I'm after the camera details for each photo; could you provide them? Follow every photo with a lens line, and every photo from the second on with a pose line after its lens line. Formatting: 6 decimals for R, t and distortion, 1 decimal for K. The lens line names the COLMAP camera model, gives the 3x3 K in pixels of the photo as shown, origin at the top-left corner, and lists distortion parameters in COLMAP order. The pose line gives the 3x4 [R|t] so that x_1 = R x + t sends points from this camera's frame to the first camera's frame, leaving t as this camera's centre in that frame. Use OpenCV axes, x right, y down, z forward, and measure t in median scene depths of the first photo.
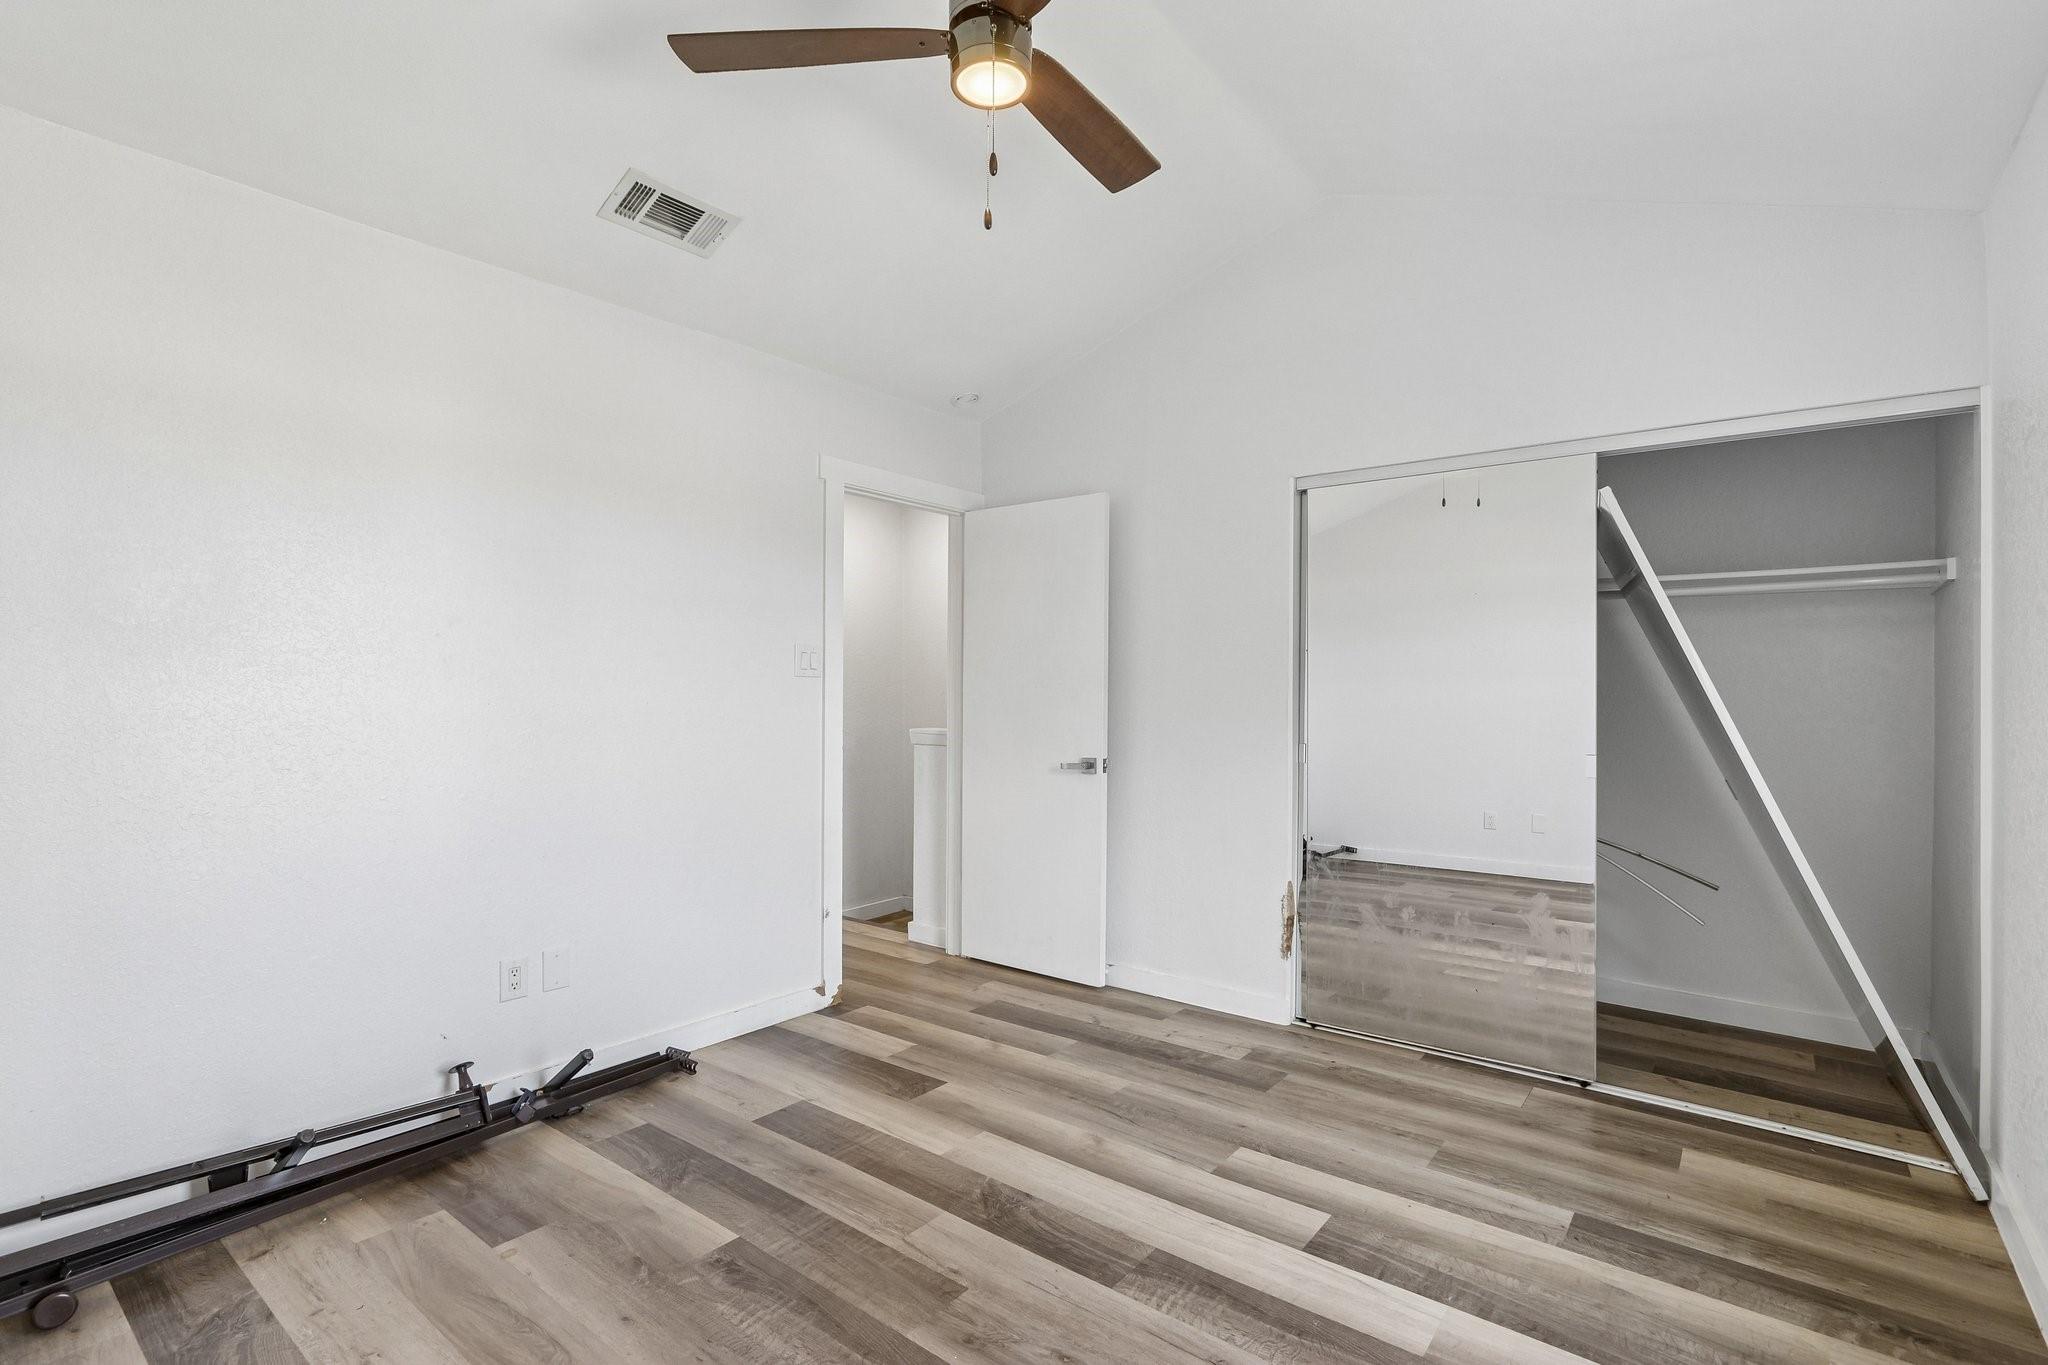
lens RADIAL K [[945.2, 0, 1024.1], [0, 945.2, 687.1], [0, 0, 1]] dist [0.000341, -0.002996]
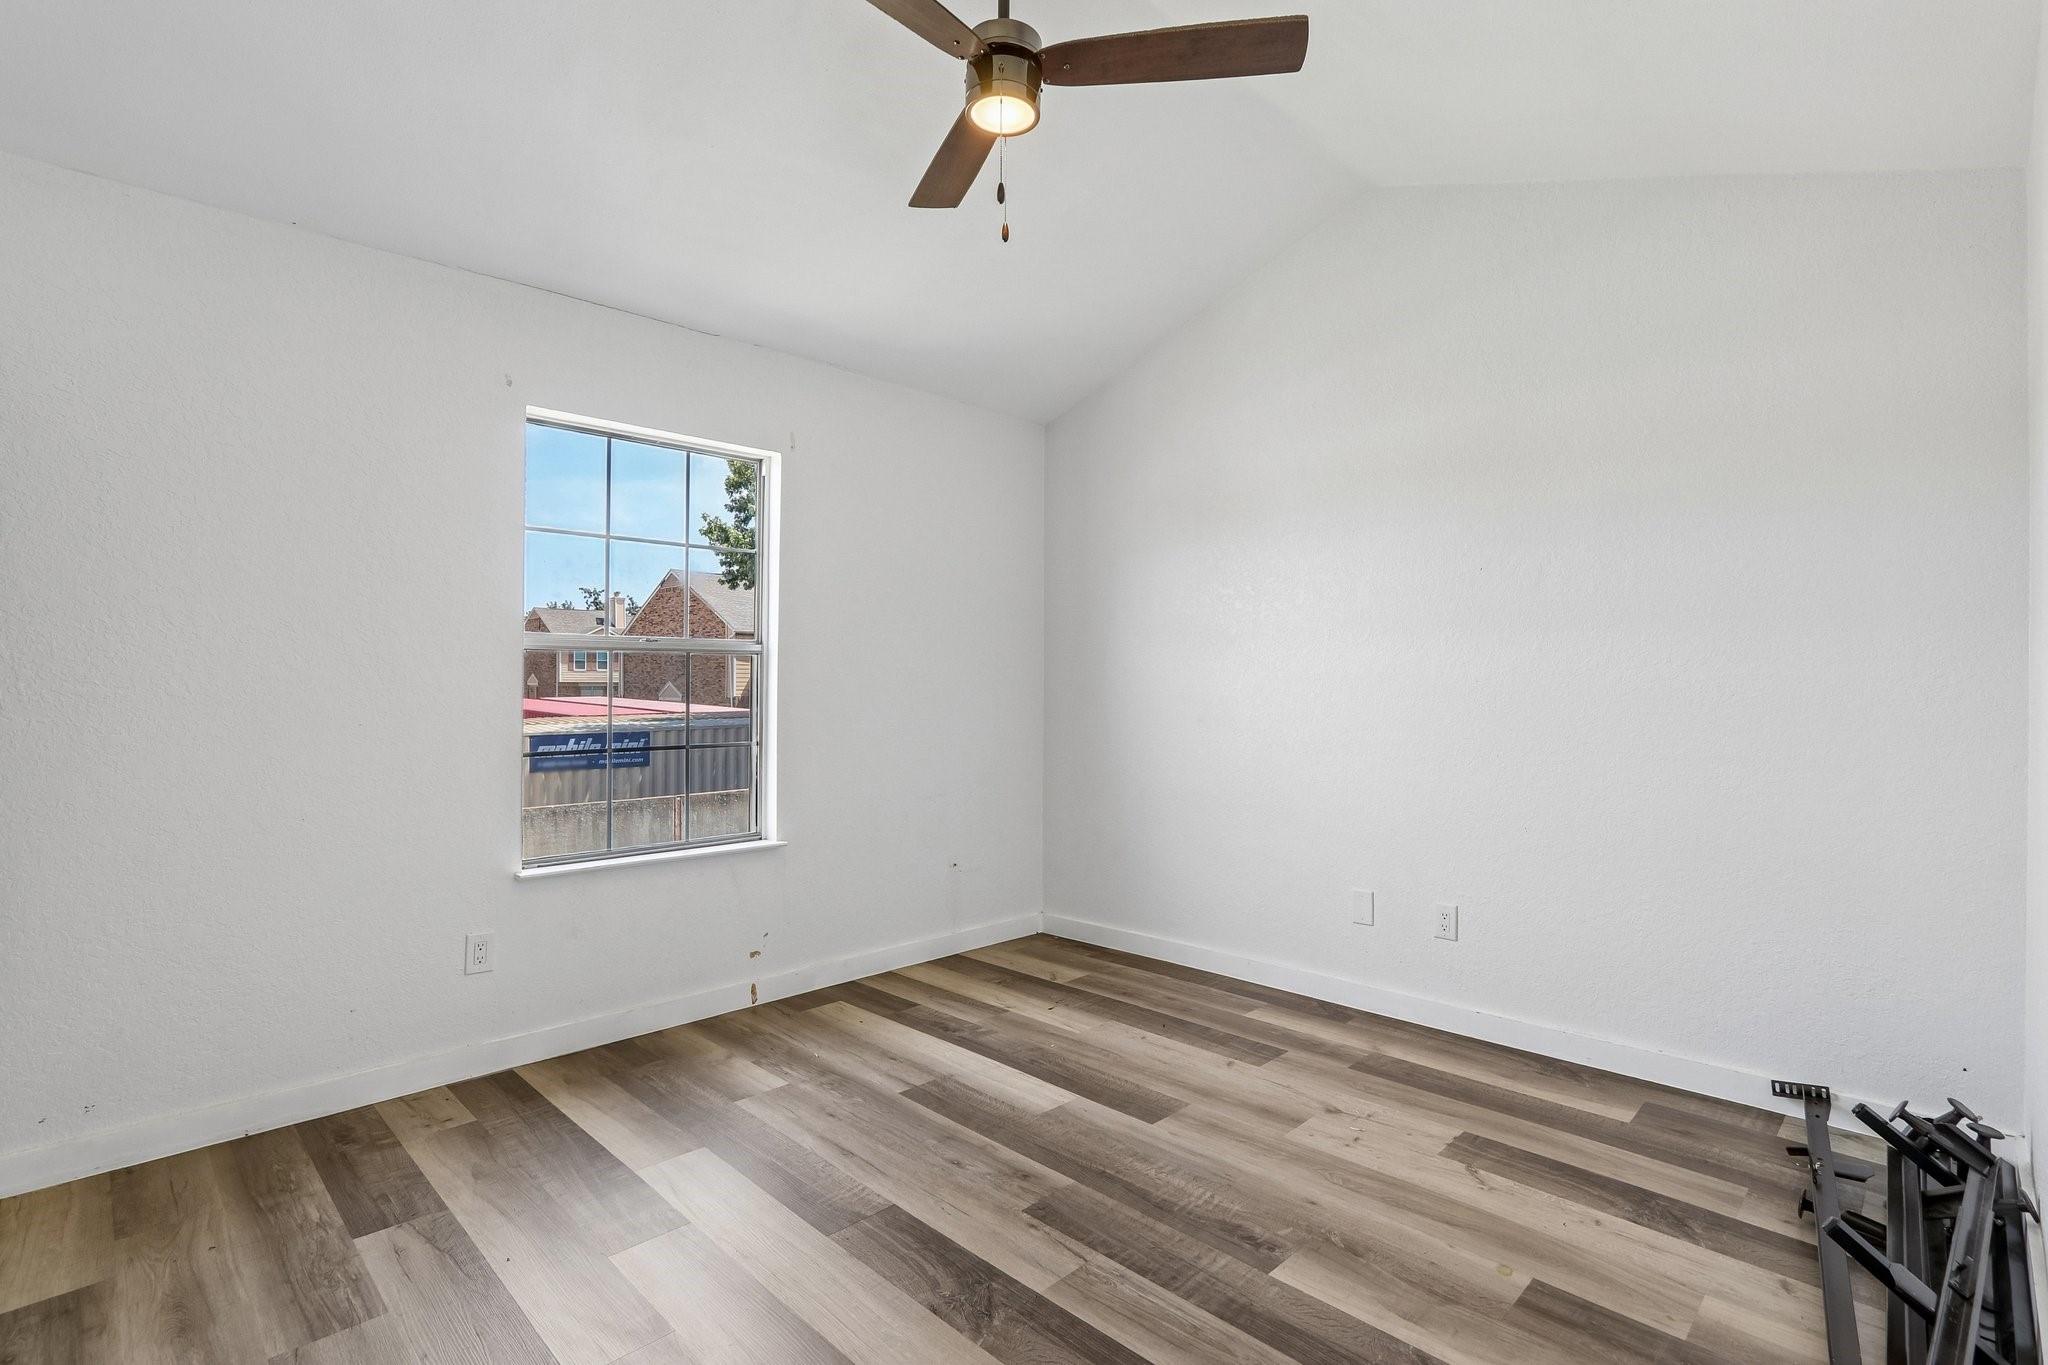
lens RADIAL K [[945.2, 0, 1023.9], [0, 945.2, 681.9], [0, 0, 1]] dist [0.000341, -0.002996]
pose [[-0.992731, -0.003019, 0.120320, -0.183514], [-0.004696, 0.999896, -0.013661, 0.030905], [-0.120266, -0.014127, -0.992641, 2.006696]]
